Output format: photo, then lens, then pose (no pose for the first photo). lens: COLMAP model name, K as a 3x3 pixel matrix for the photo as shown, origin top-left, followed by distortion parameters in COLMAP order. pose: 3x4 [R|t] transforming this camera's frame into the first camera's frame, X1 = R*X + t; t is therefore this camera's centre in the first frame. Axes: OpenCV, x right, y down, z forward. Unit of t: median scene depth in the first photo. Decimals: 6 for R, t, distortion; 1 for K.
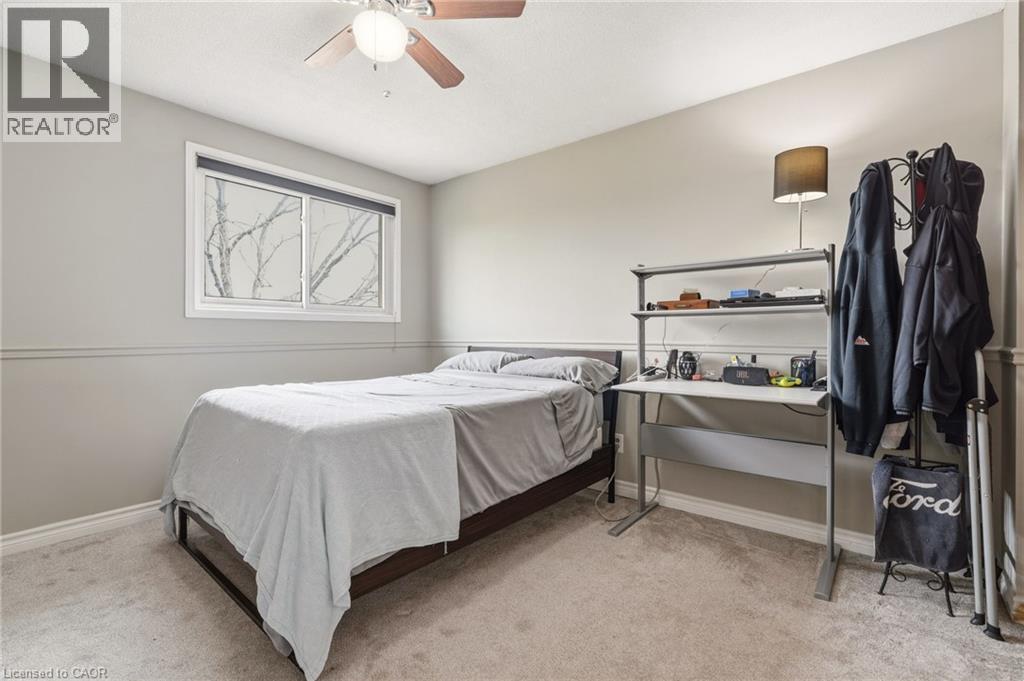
lens RADIAL K [[456.6, 0, 509.6], [0, 456.6, 336.1], [0, 0, 1]] dist [-0.008264, 0.002258]
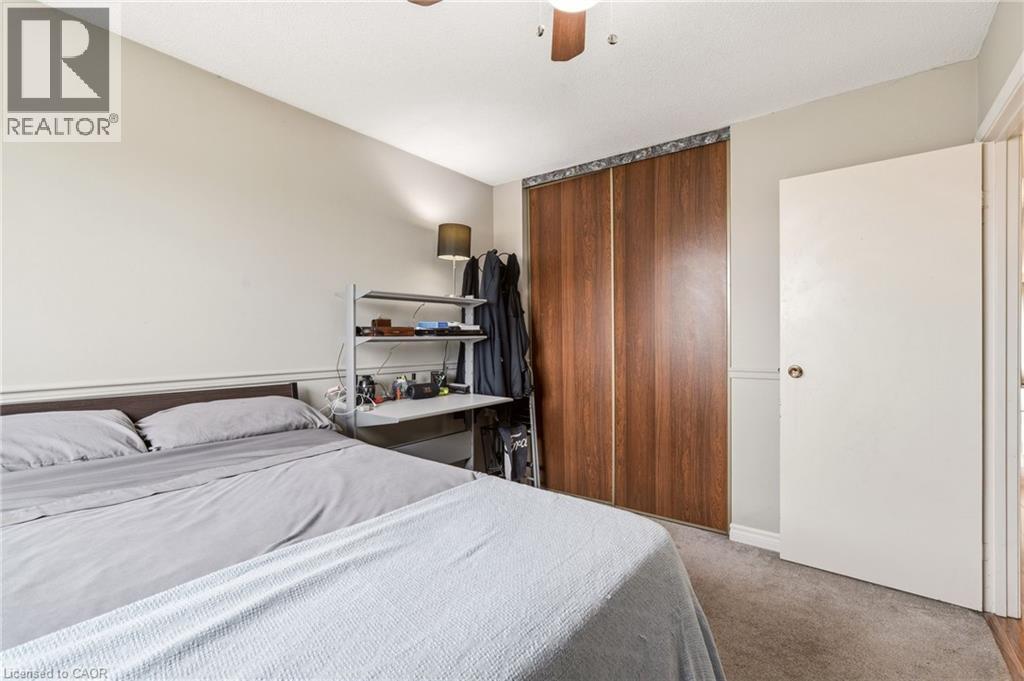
lens RADIAL K [[456.6, 0, 511.8], [0, 456.6, 339.2], [0, 0, 1]] dist [-0.008264, 0.002258]
pose [[-0.020824, -0.000444, 0.999783, -0.707628], [0.011738, 0.999931, 0.000688, -0.049324], [-0.999714, 0.011750, -0.020818, 0.778233]]
